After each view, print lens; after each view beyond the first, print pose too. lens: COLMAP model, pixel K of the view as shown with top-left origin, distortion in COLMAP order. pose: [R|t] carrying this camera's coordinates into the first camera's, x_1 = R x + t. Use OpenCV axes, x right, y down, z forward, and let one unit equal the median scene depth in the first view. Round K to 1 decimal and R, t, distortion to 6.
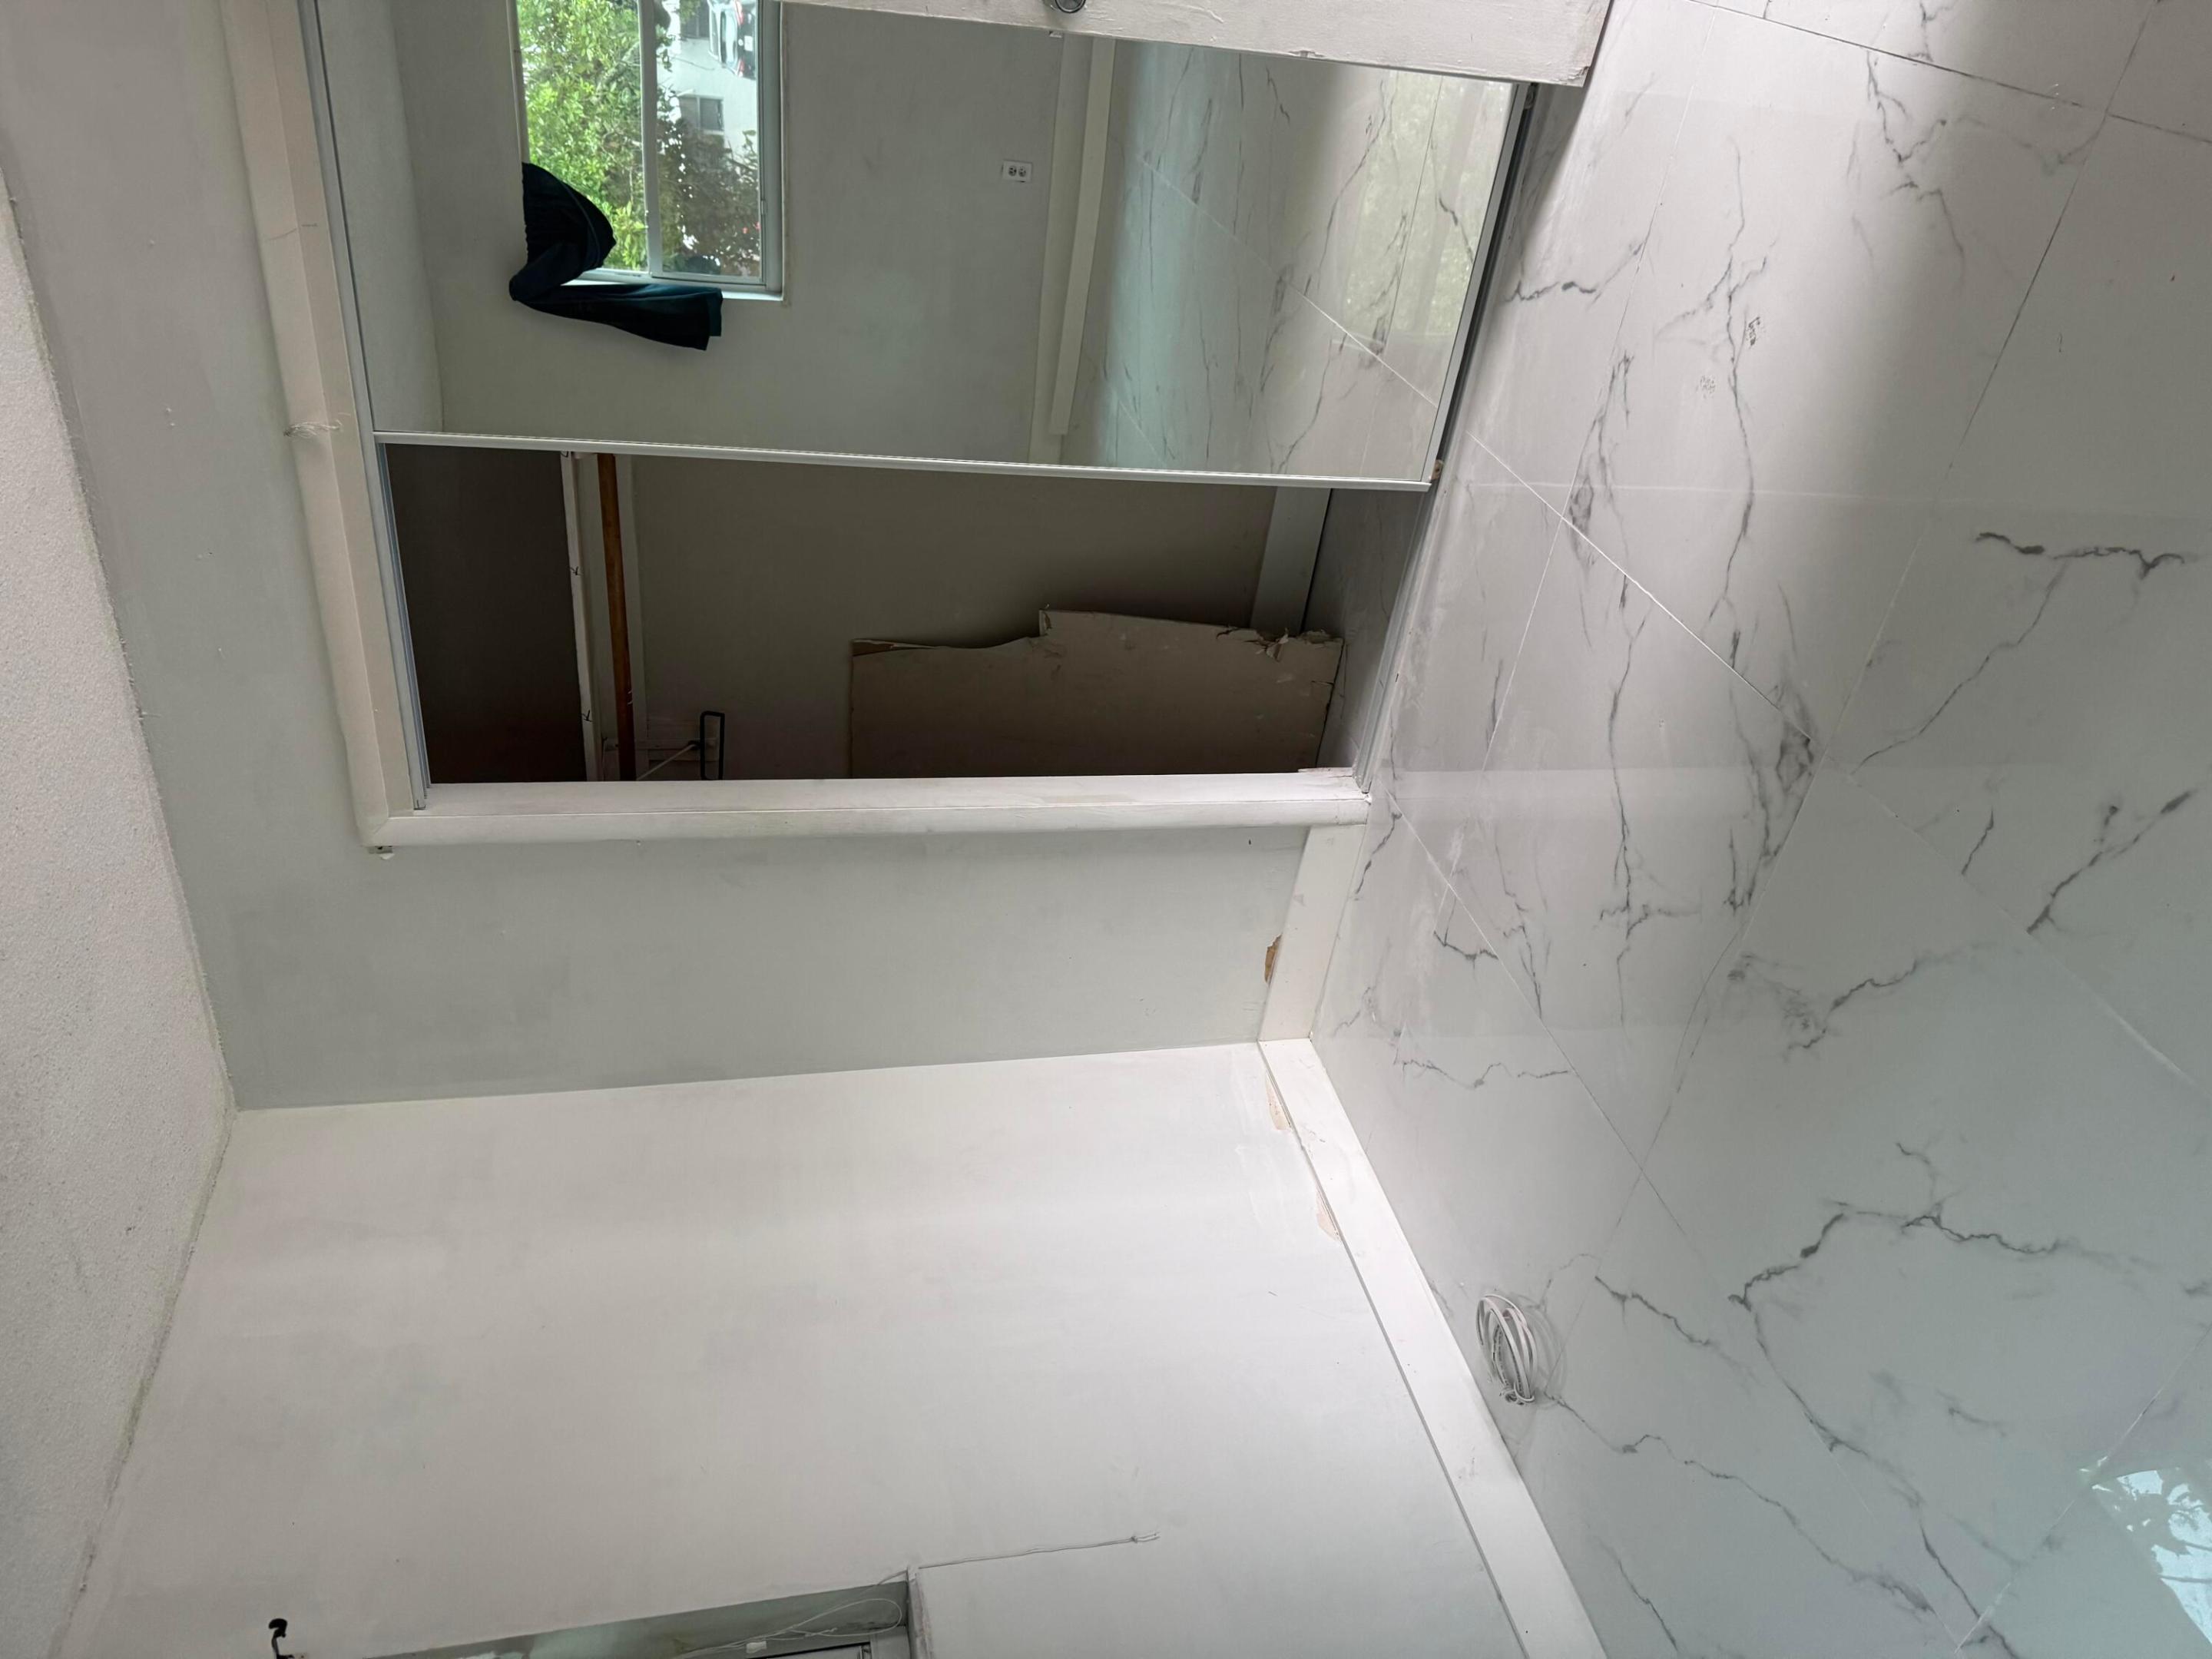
lens RADIAL K [[1565.4, 0, 1106.0], [0, 1565.4, 829.5], [0, 0, 1]] dist [0.062436, -0.061243]
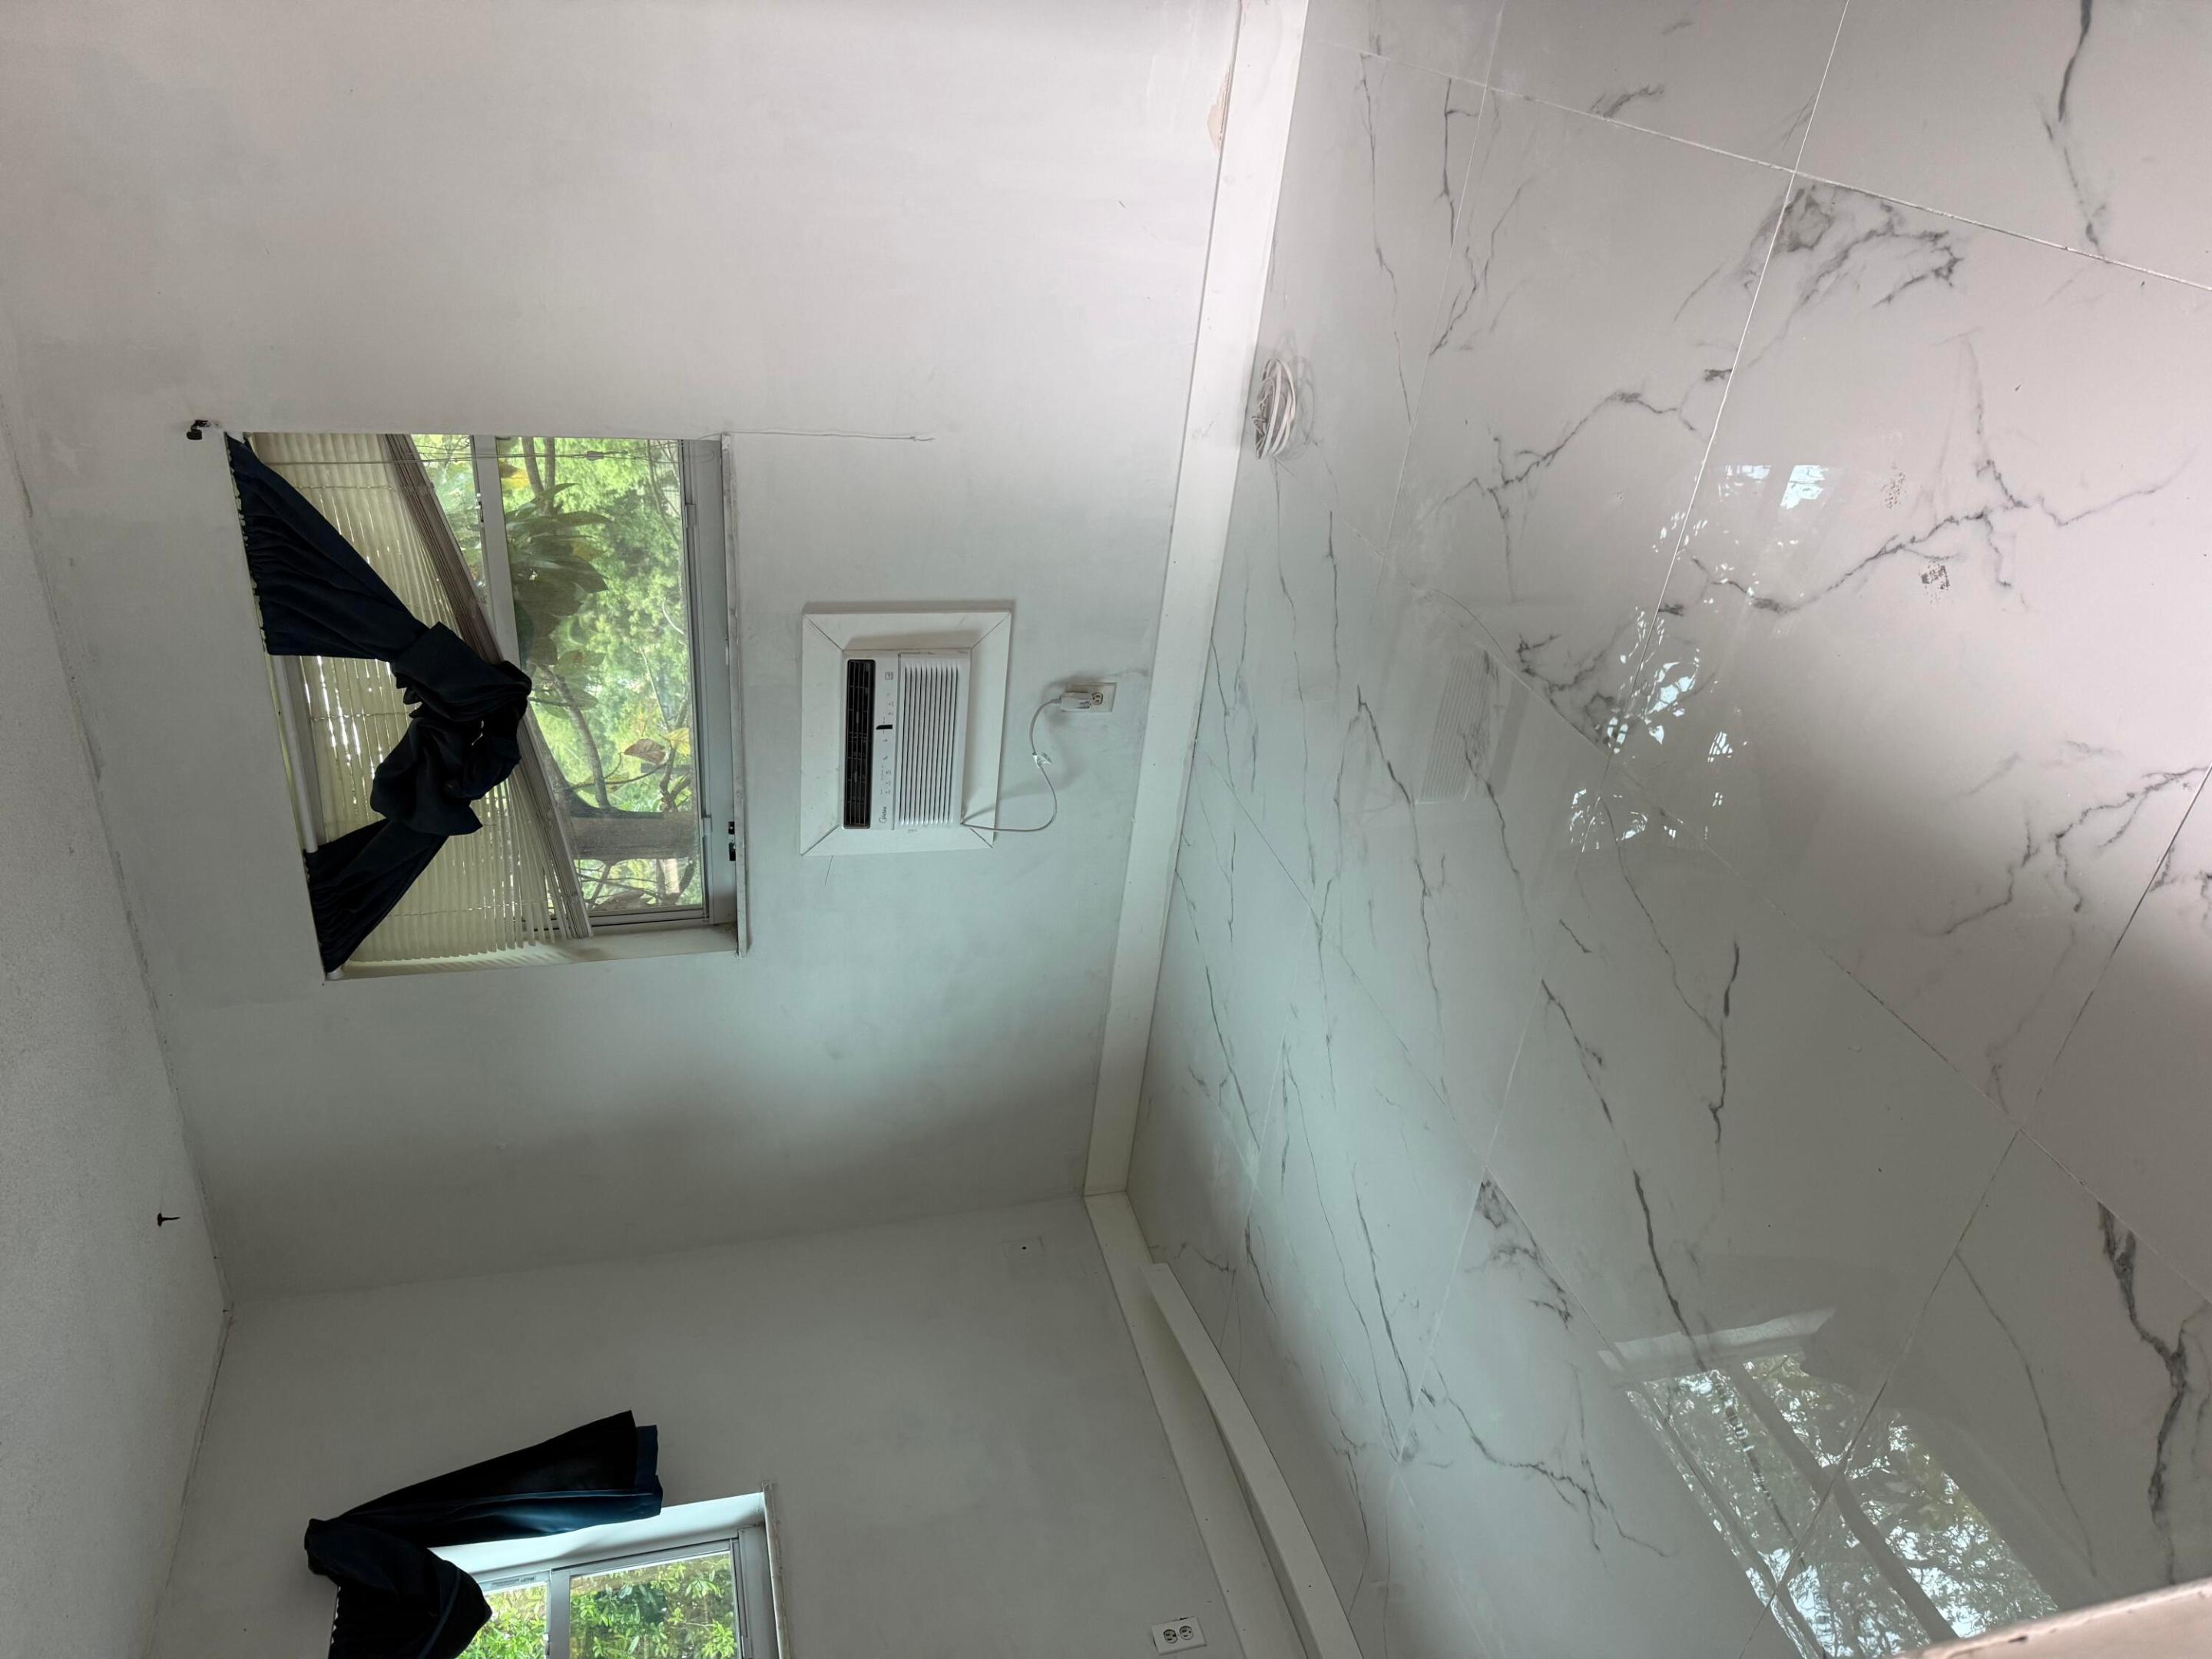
lens RADIAL K [[1565.4, 0, 1106.0], [0, 1565.4, 829.5], [0, 0, 1]] dist [0.062436, -0.061243]
pose [[0.940858, 0.195764, 0.276520, -0.165030], [-0.291256, 0.050397, 0.955317, -1.026081], [0.173081, -0.979355, 0.104434, 0.827046]]
